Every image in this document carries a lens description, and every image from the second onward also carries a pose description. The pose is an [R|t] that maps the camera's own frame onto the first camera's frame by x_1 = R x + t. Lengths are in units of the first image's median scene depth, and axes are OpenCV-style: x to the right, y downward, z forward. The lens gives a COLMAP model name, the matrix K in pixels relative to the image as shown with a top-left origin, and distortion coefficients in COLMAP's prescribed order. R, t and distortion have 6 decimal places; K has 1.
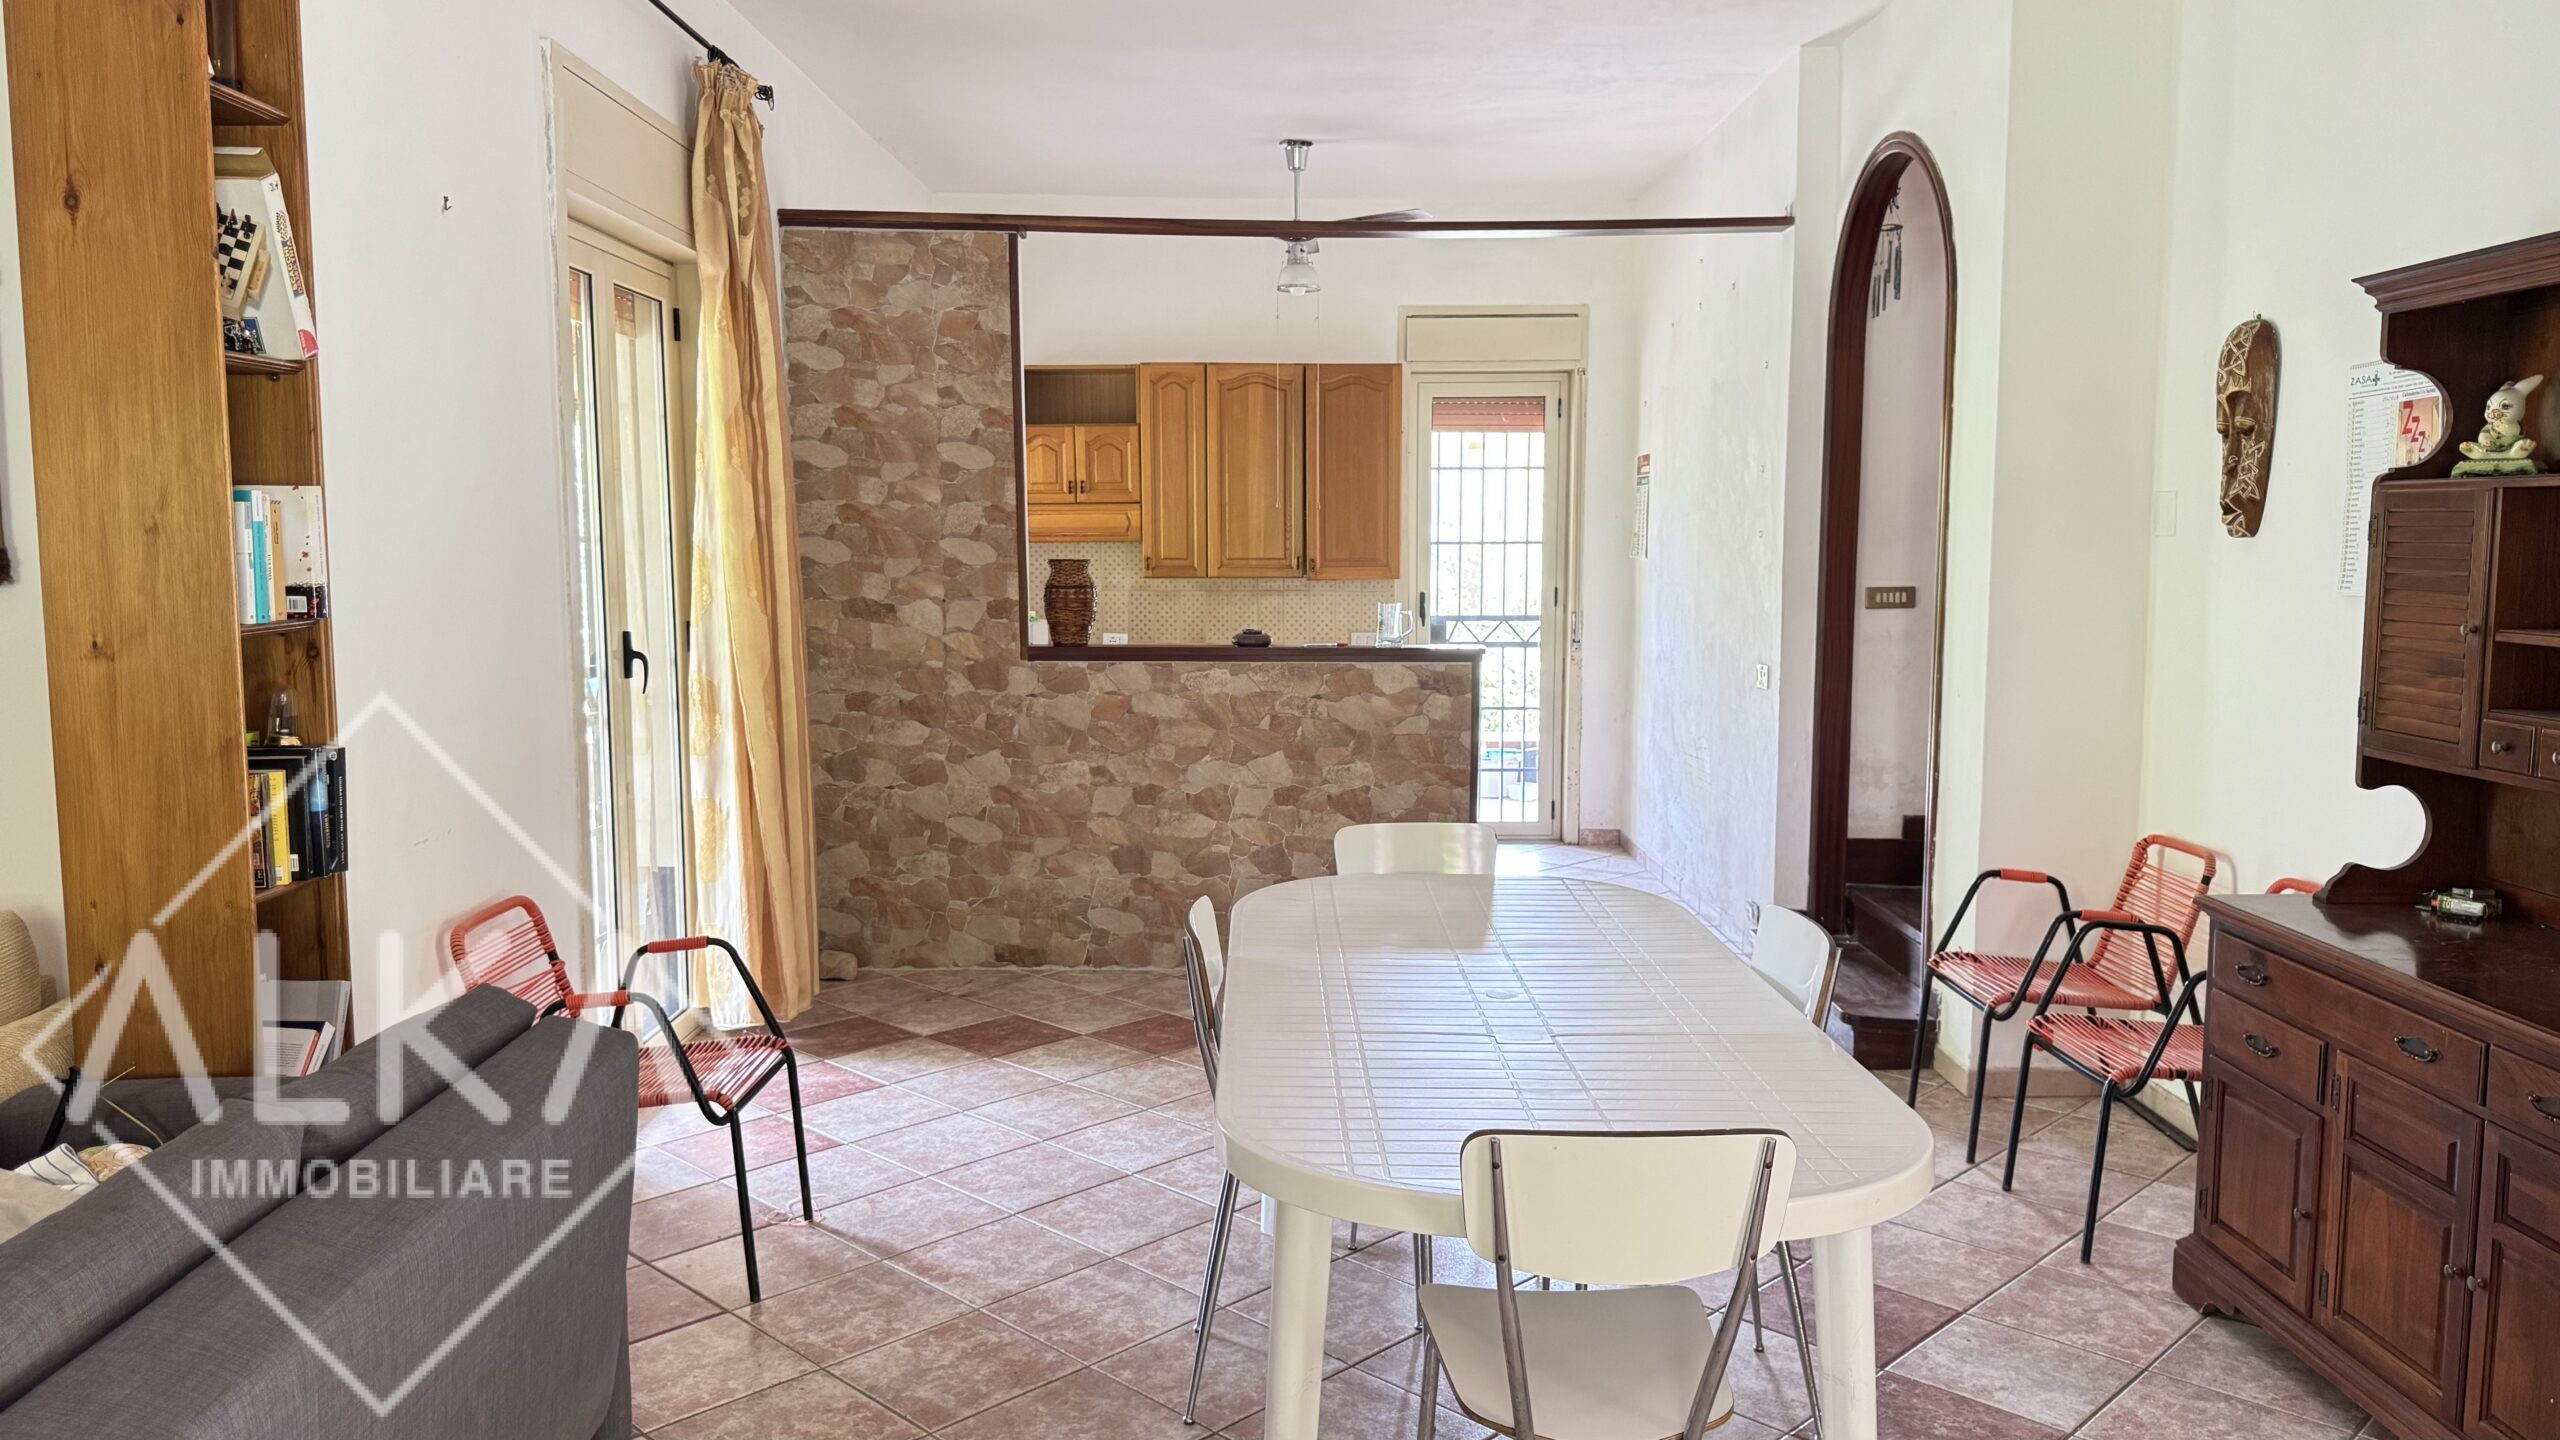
lens RADIAL K [[1844.1, 0, 1280.0], [0, 1844.1, 720.0], [0, 0, 1]] dist [0.180469, -0.162793]
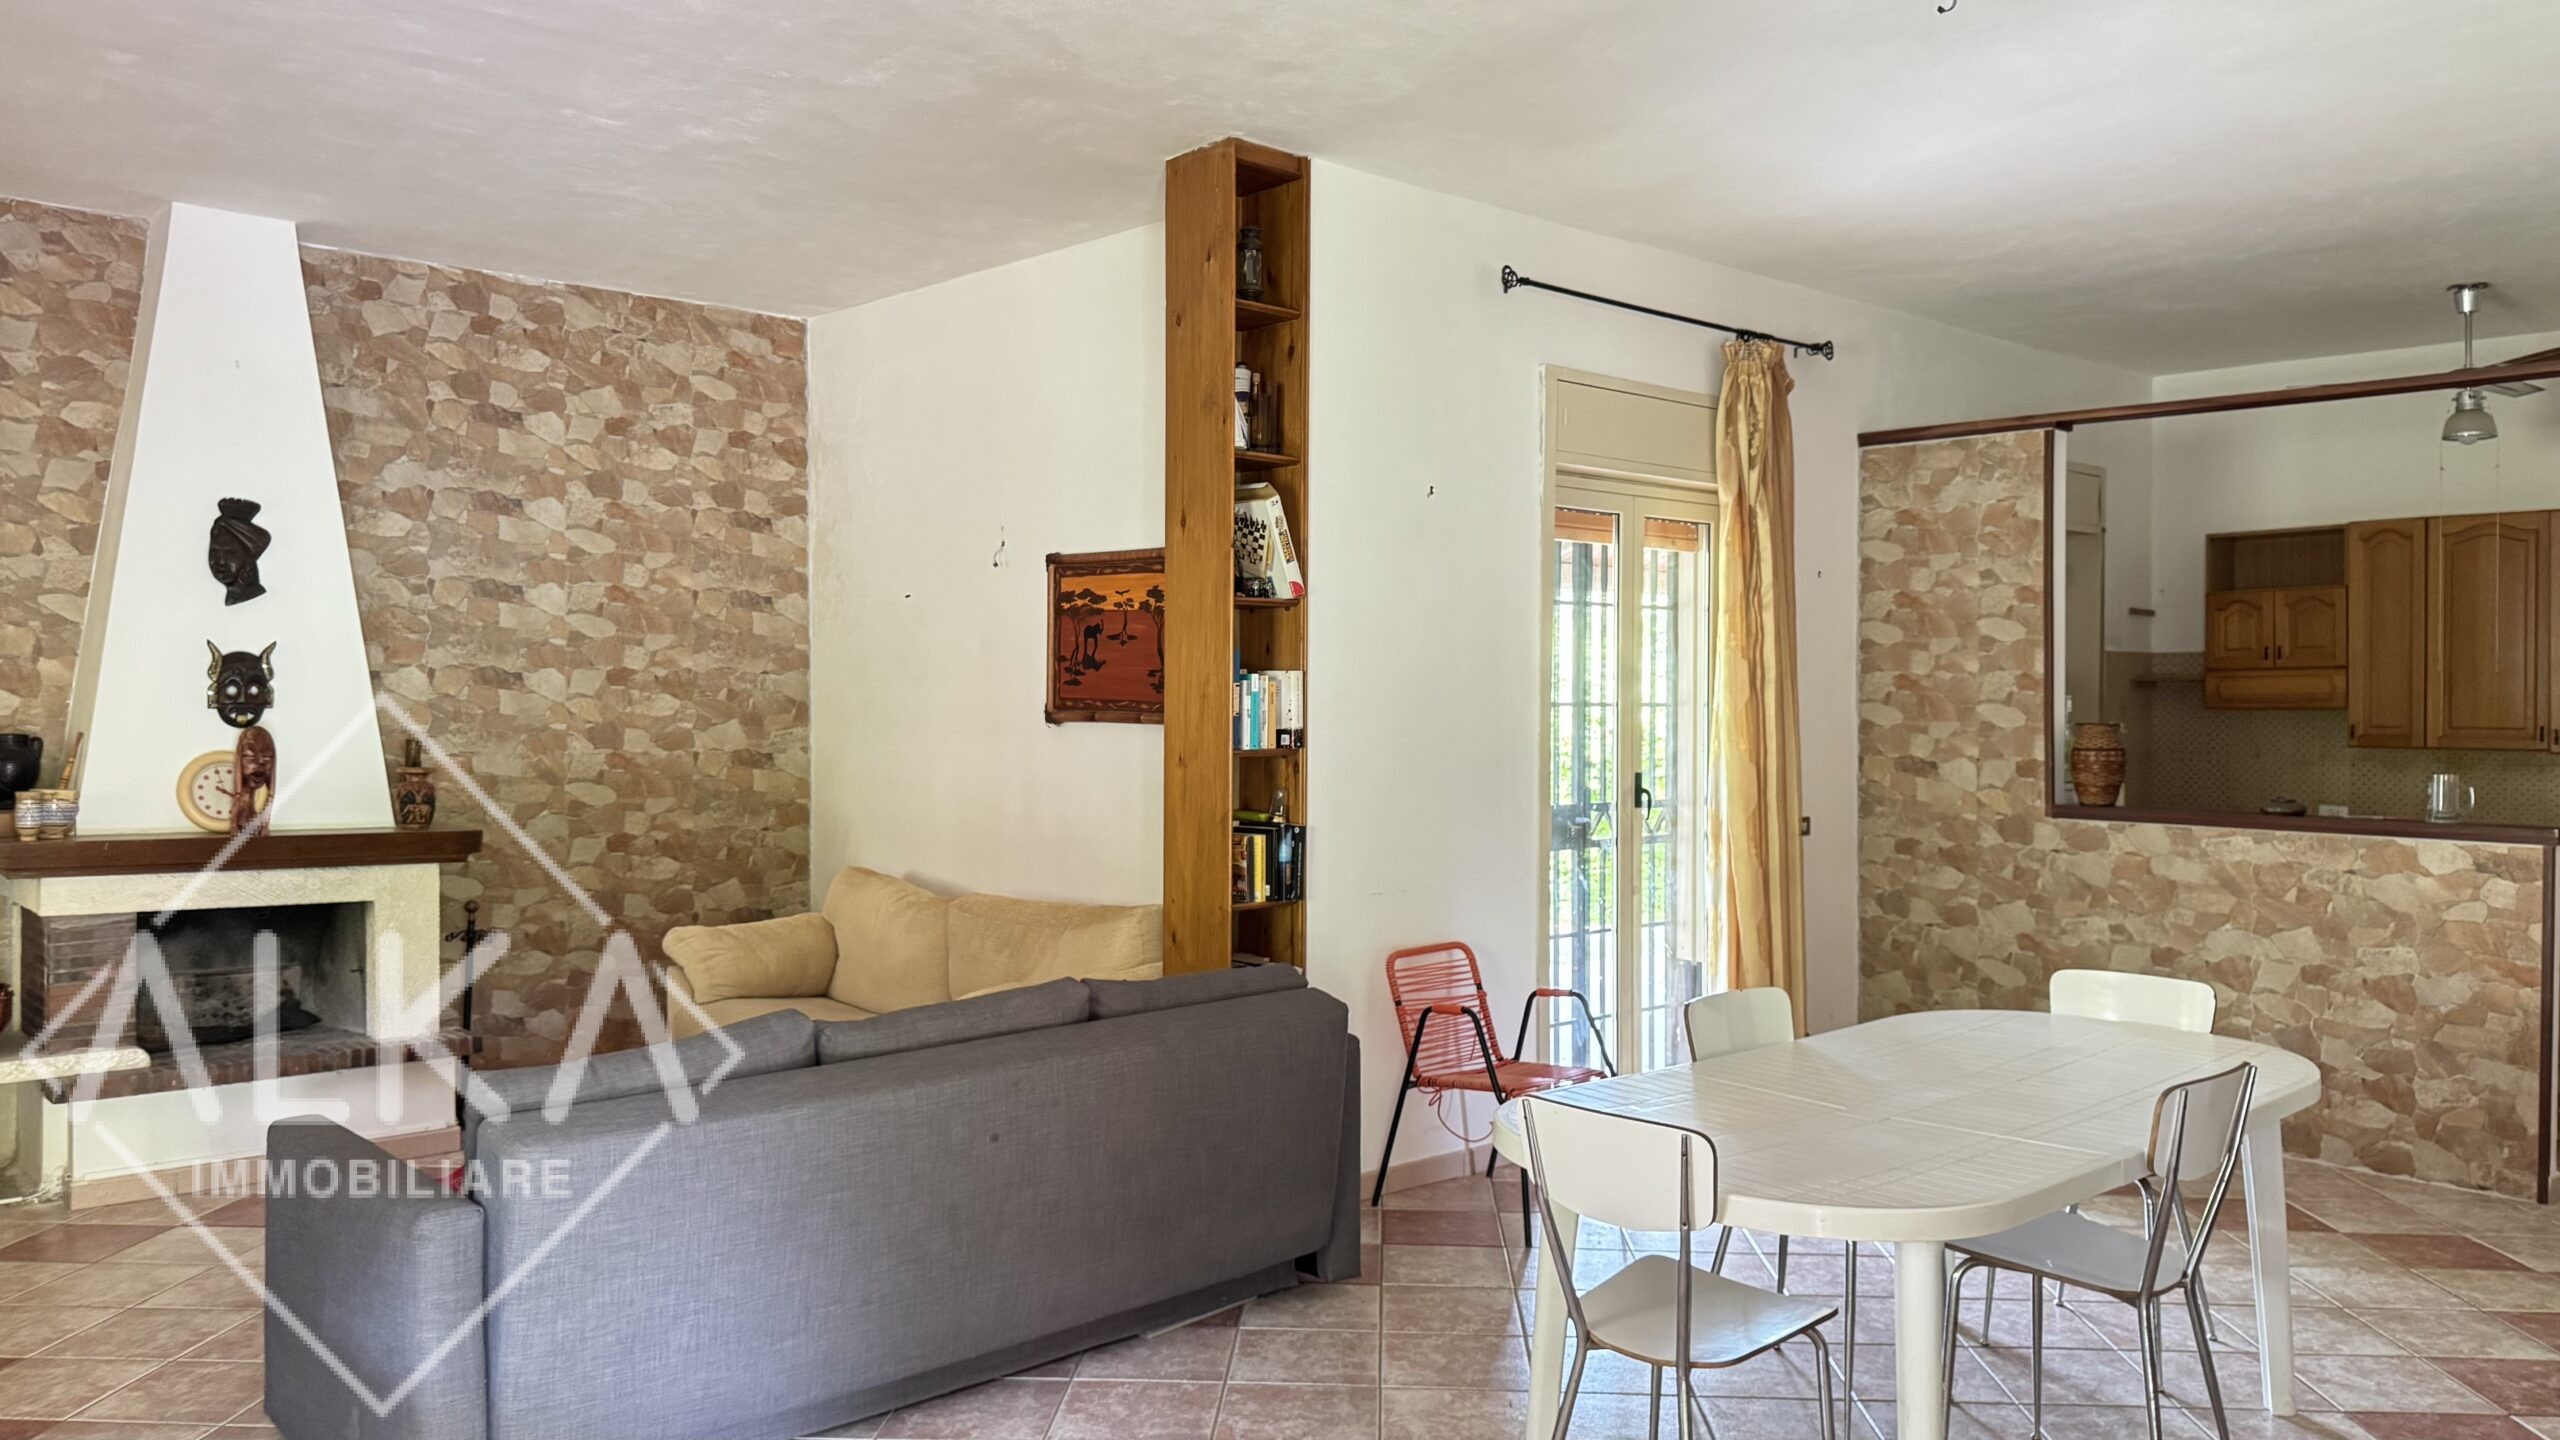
lens RADIAL K [[1856.1, 0, 1280.0], [0, 1856.1, 720.0], [0, 0, 1]] dist [0.115013, -0.162130]
pose [[0.663033, 0.011751, -0.748498, 0.380283], [-0.080328, 0.995220, -0.055532, 0.007688], [0.744268, 0.096944, 0.660808, -0.051722]]
